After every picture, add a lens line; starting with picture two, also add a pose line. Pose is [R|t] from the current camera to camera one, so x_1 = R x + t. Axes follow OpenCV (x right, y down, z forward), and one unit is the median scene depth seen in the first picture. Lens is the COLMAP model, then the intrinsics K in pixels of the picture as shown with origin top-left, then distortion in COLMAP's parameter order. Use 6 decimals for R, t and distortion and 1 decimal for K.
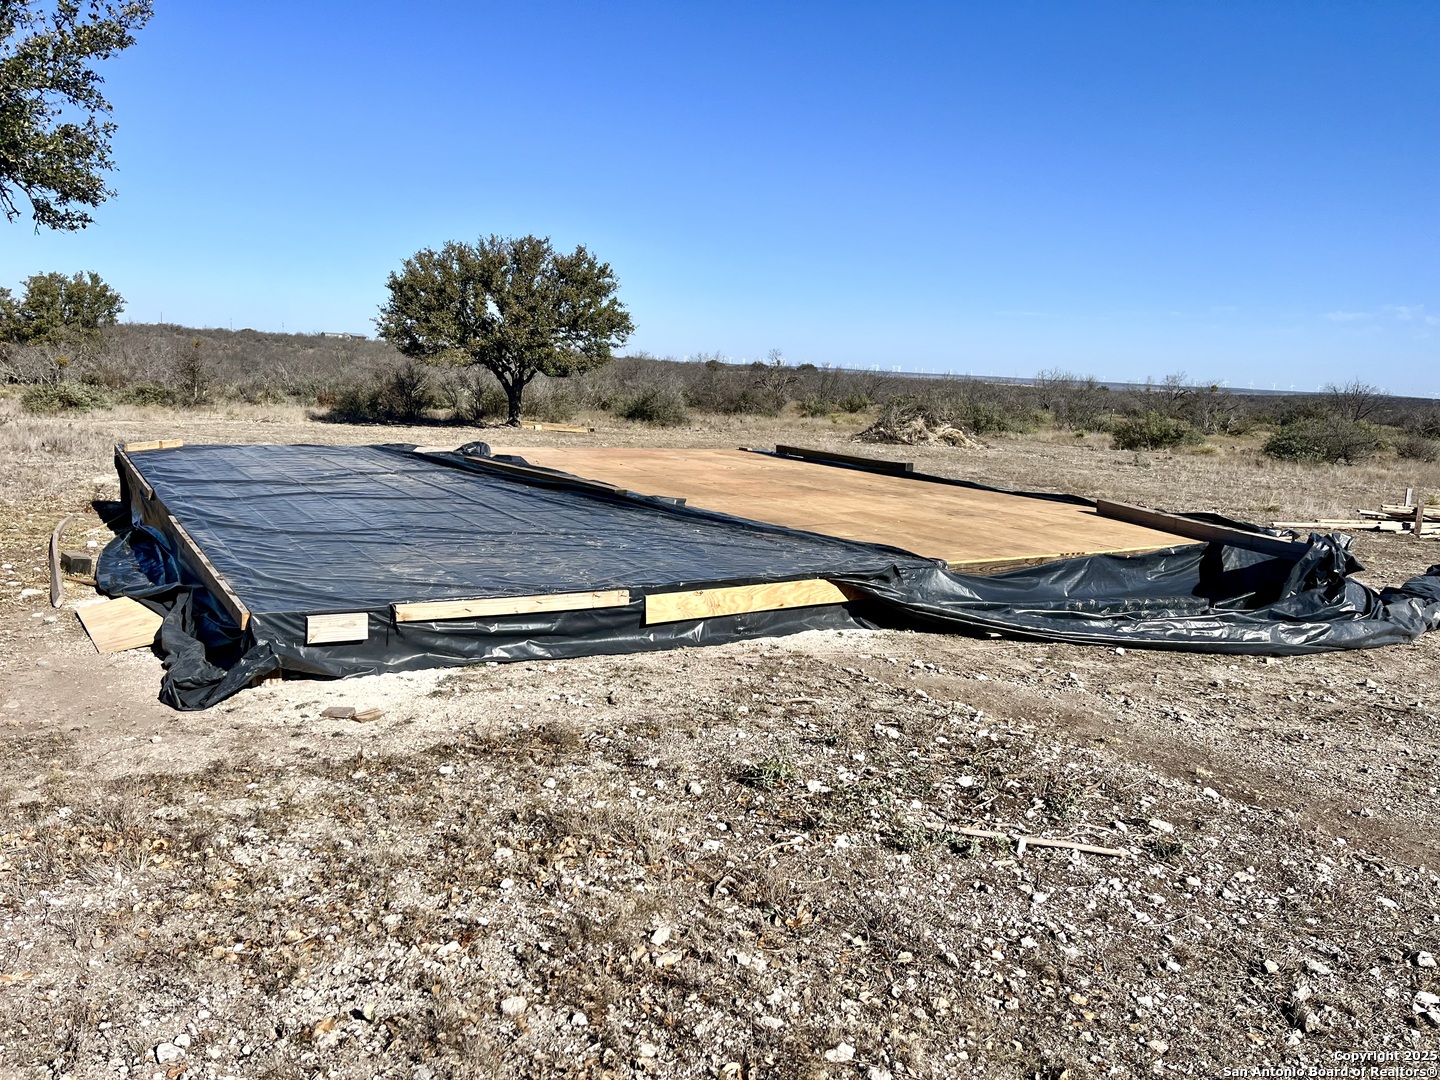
lens RADIAL K [[1109.5, 0, 720.0], [0, 1109.5, 540.0], [0, 0, 1]] dist [0.076526, -0.072474]
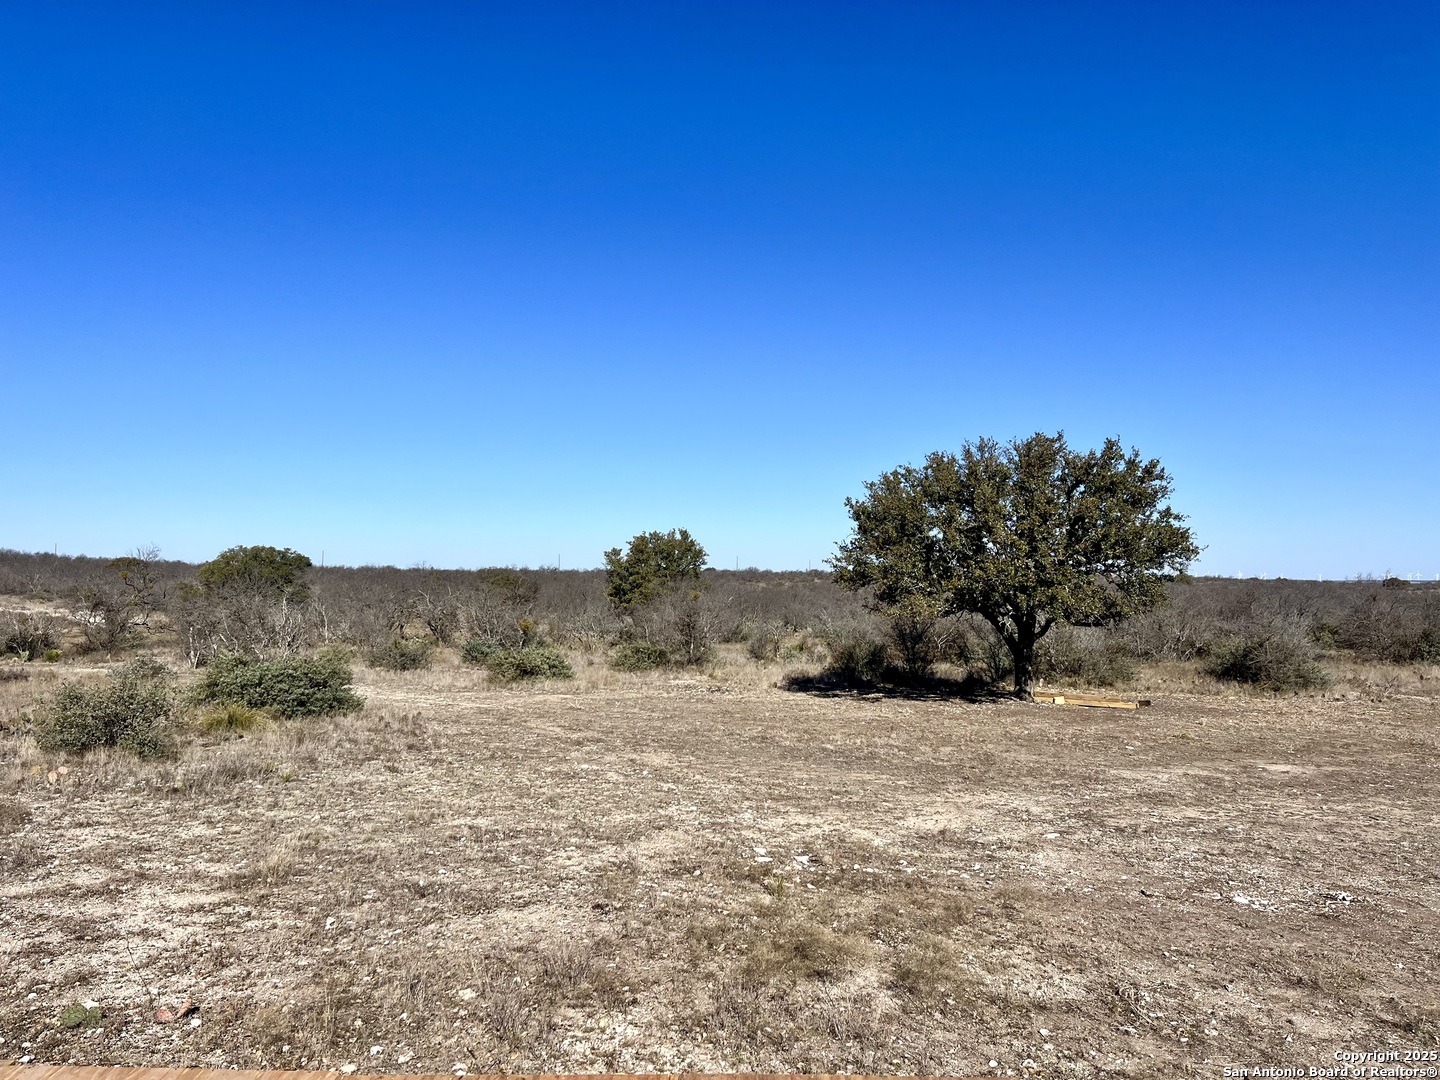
lens RADIAL K [[1109.5, 0, 720.0], [0, 1109.5, 540.0], [0, 0, 1]] dist [0.076526, -0.072474]
pose [[0.854895, -0.061035, -0.515198, 0.020702], [-0.046013, 0.980222, -0.192478, -0.056059], [0.516756, 0.188254, 0.835179, 0.299238]]
